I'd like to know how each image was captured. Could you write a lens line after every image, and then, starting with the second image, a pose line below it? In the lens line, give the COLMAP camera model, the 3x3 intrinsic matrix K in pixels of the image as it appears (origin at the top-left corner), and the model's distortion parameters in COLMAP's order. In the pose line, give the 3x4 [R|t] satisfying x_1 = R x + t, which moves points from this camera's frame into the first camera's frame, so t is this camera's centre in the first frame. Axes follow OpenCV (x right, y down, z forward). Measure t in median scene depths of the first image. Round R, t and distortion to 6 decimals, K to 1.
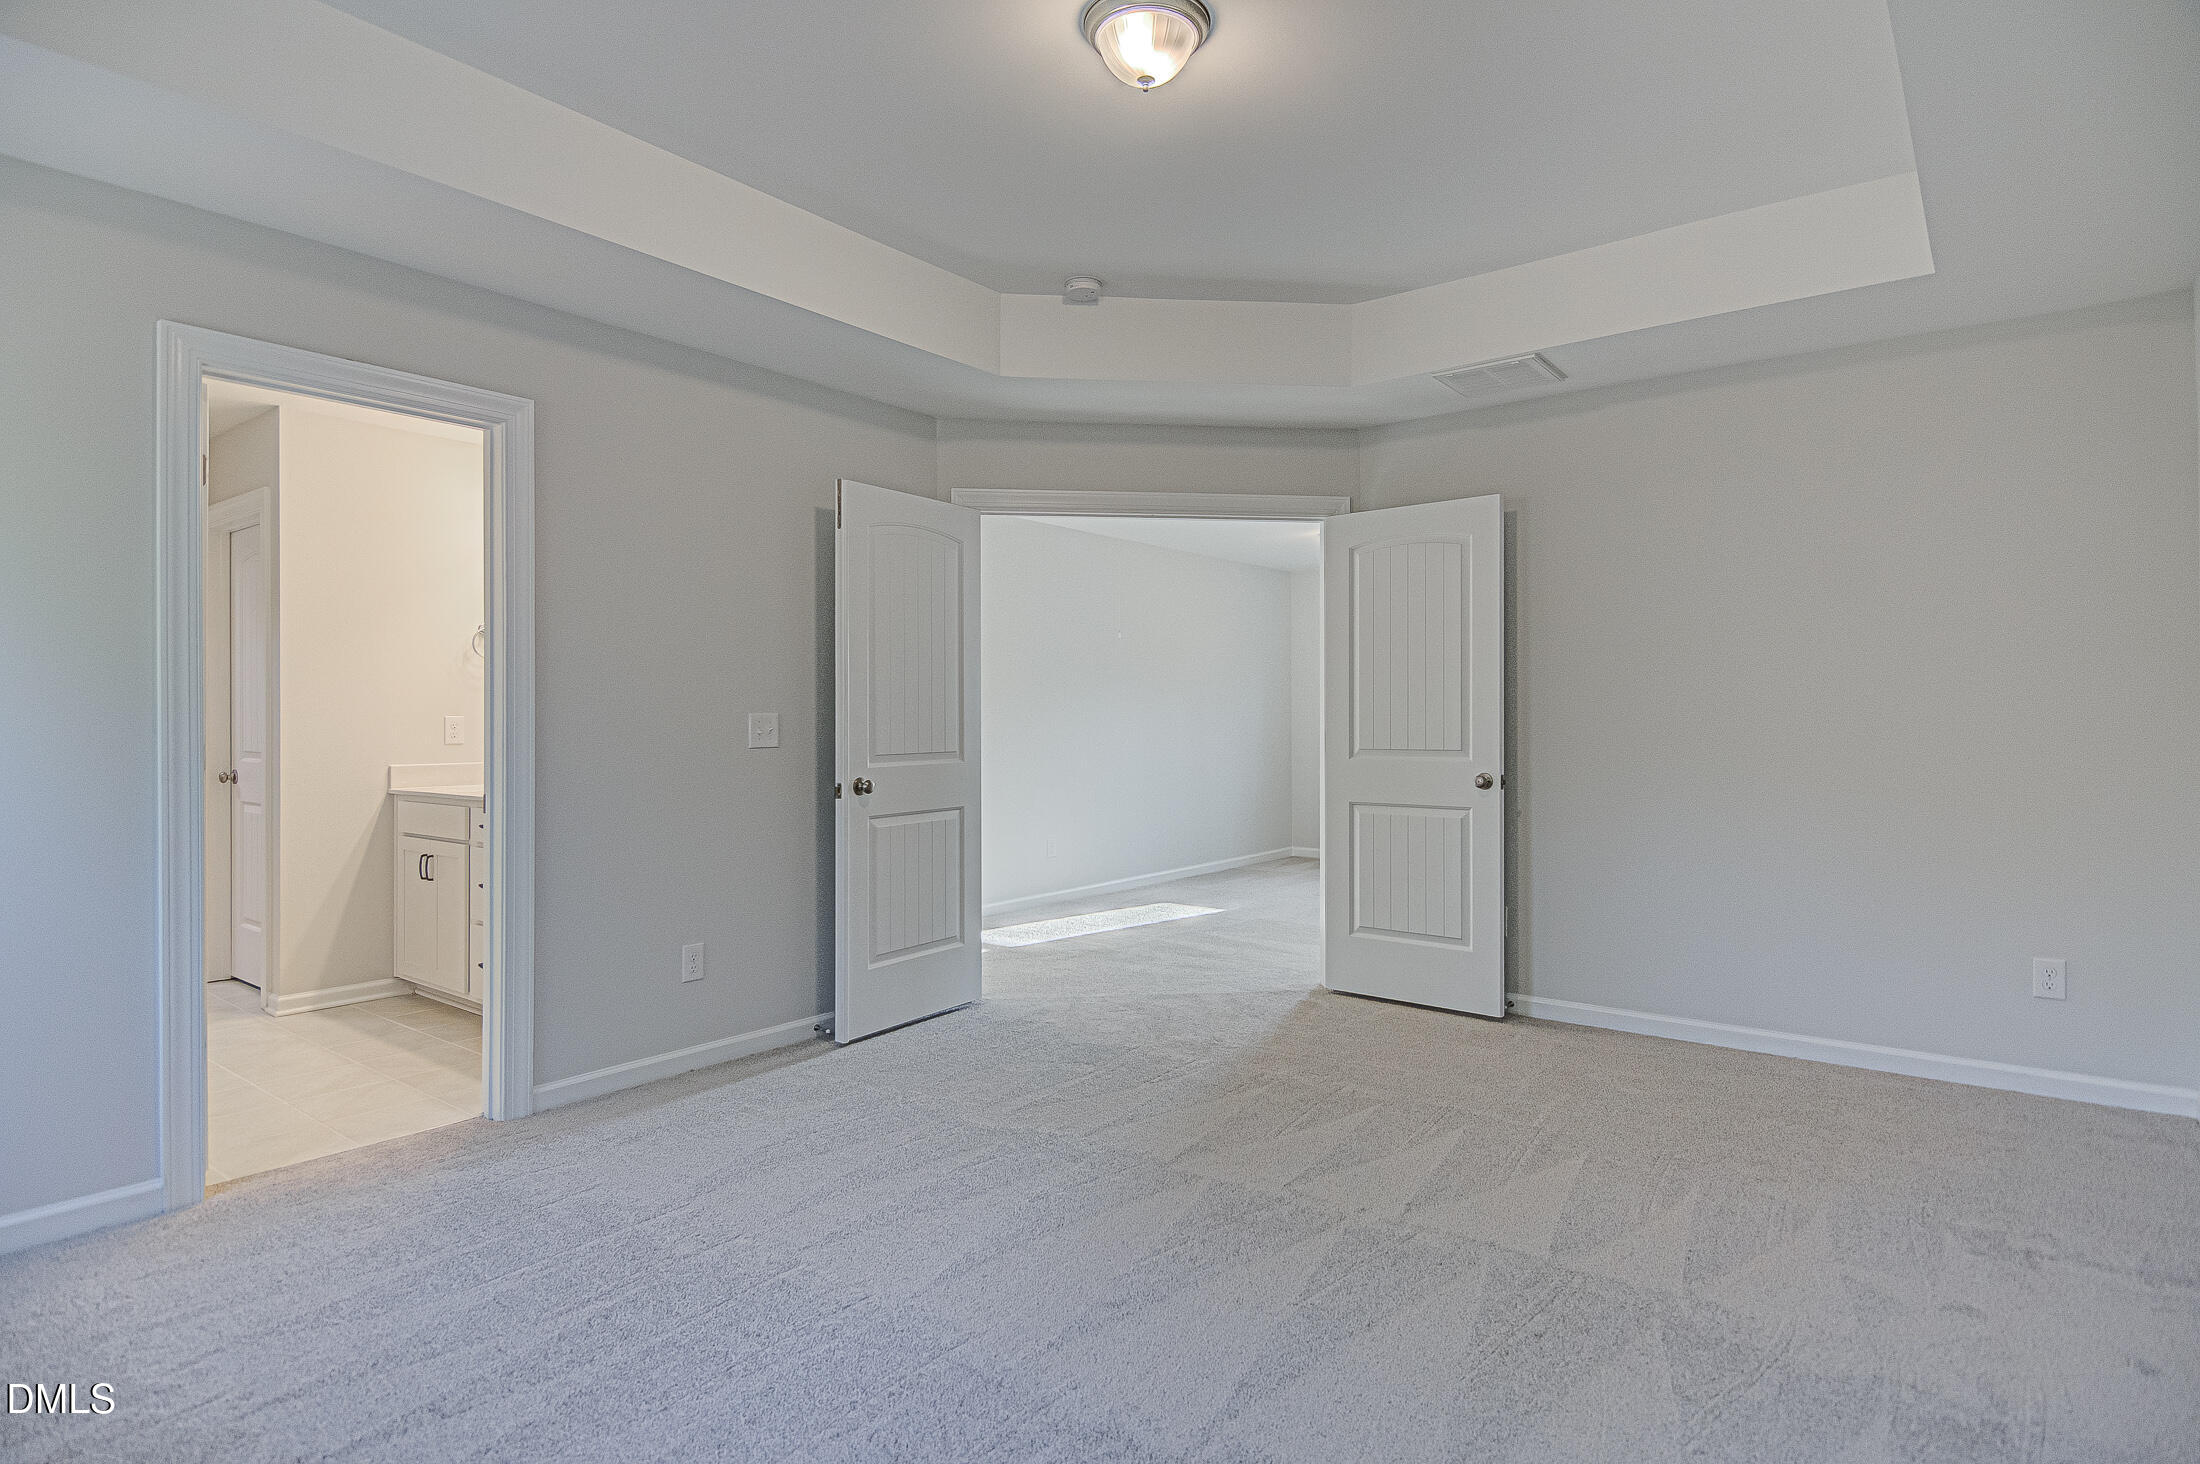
lens RADIAL K [[1145.6, 0, 1106.6], [0, 1145.6, 719.6], [0, 0, 1]] dist [0.021247, -0.018312]
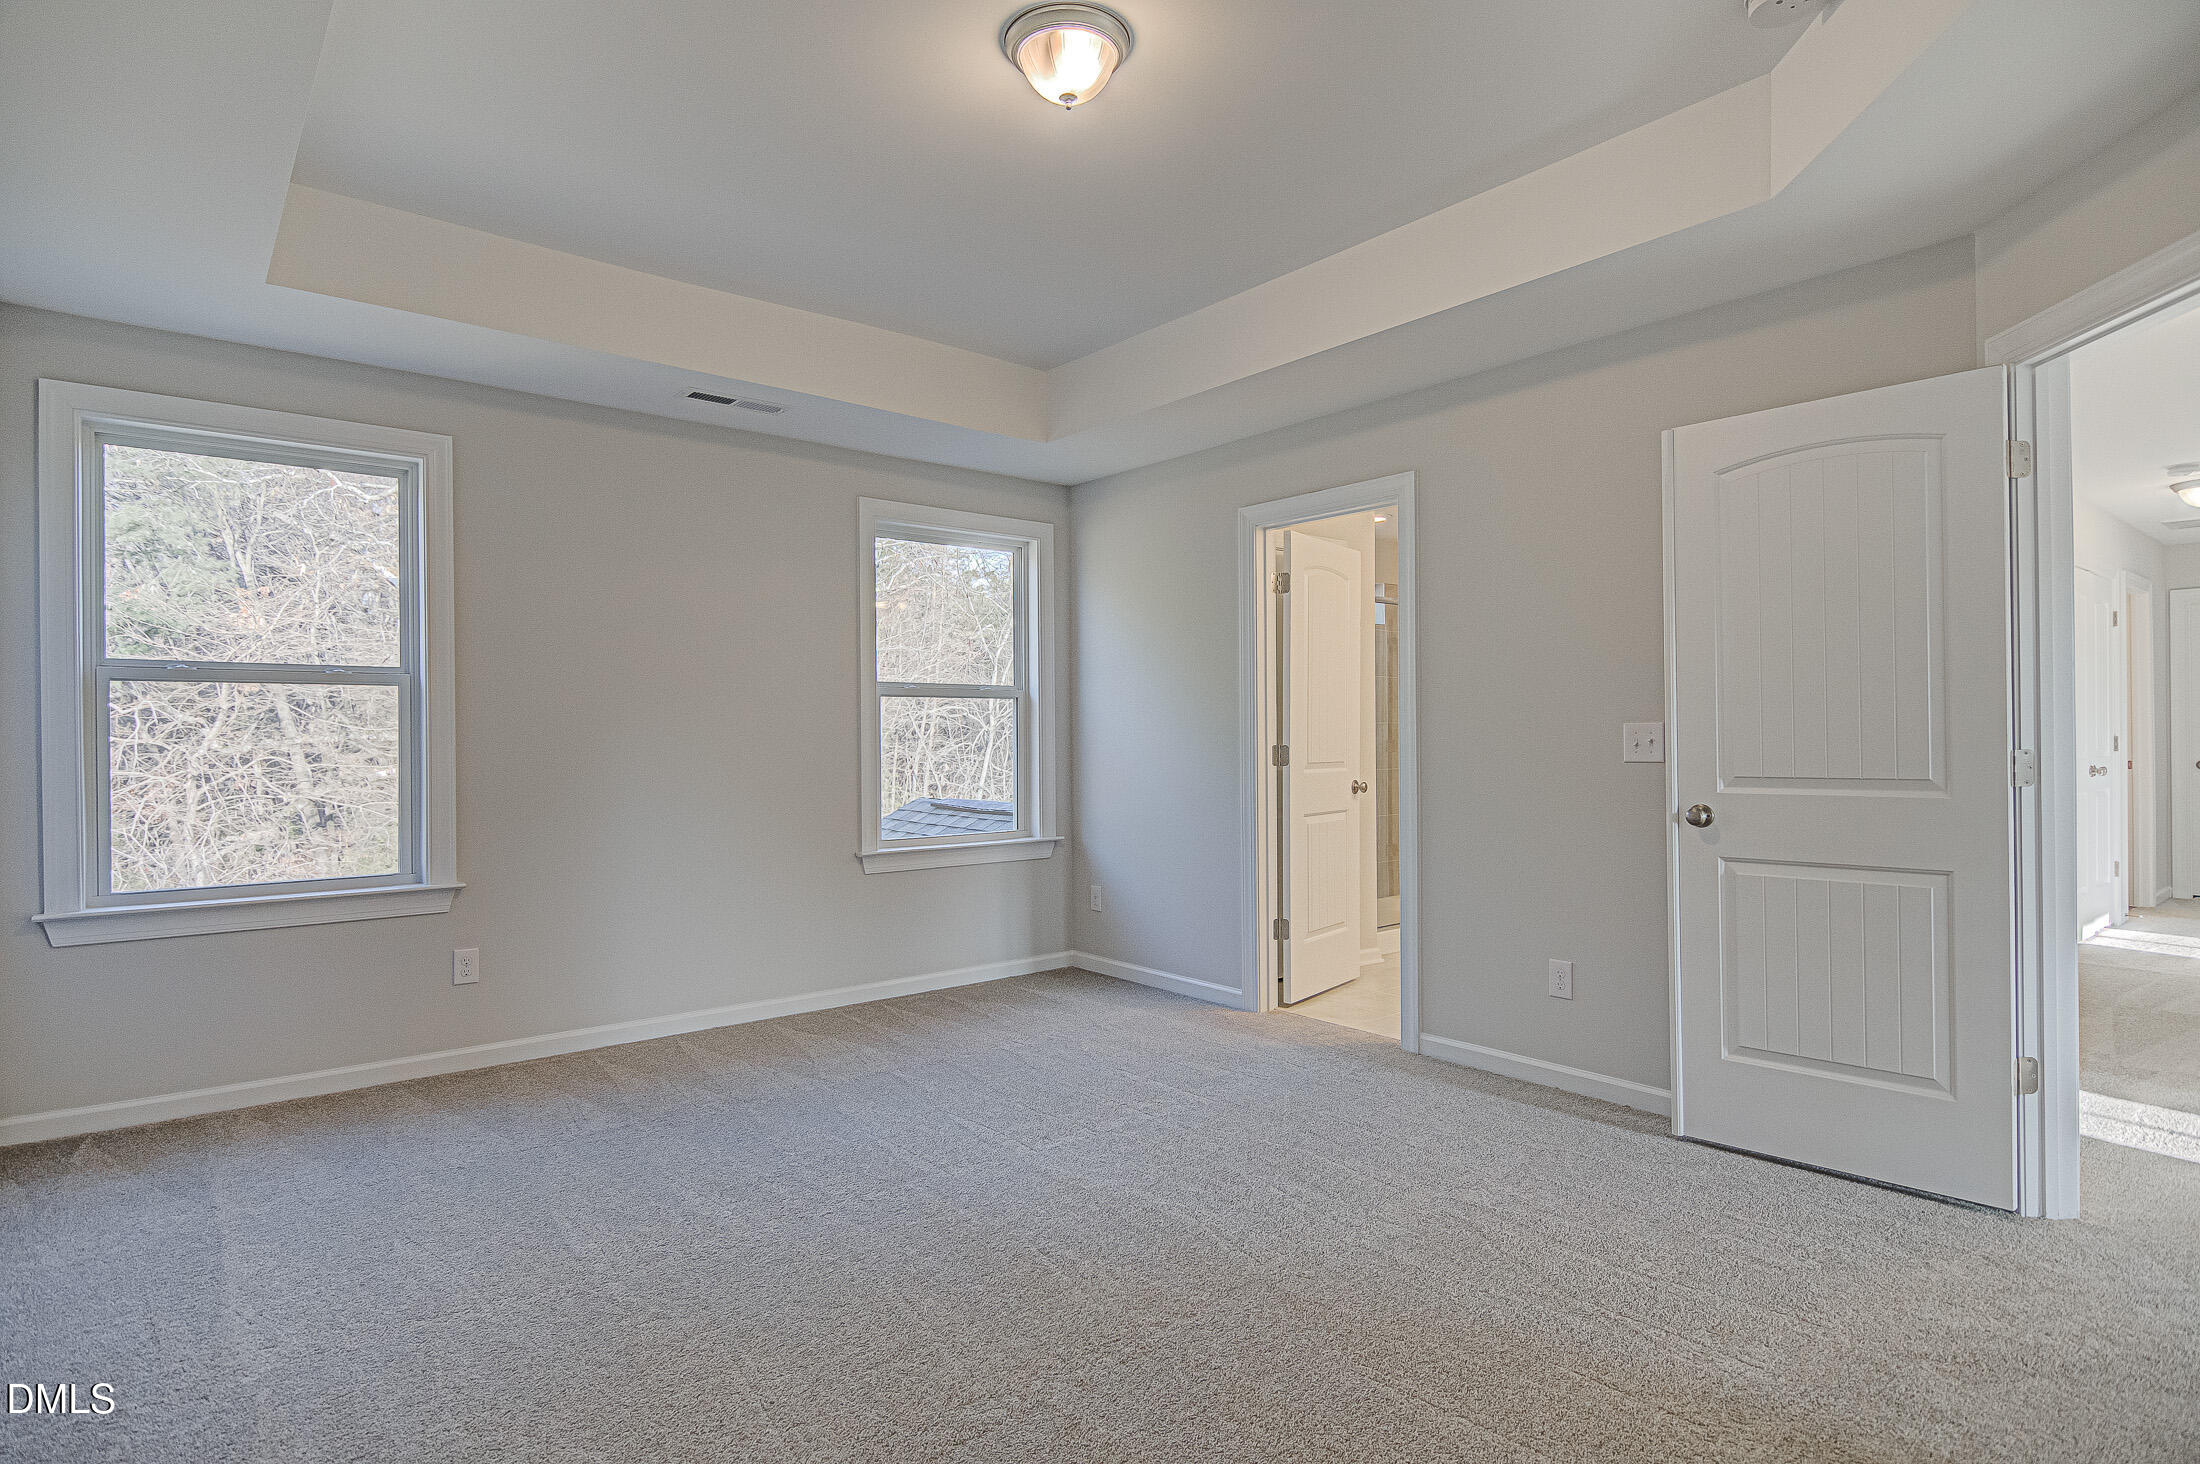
lens RADIAL K [[1145.6, 0, 1113.6], [0, 1145.6, 725.9], [0, 0, 1]] dist [0.021247, -0.018312]
pose [[-0.217777, -0.005864, -0.975981, 0.695044], [0.007056, 0.999946, -0.007582, 0.001215], [0.975973, -0.008538, -0.217724, 0.868788]]
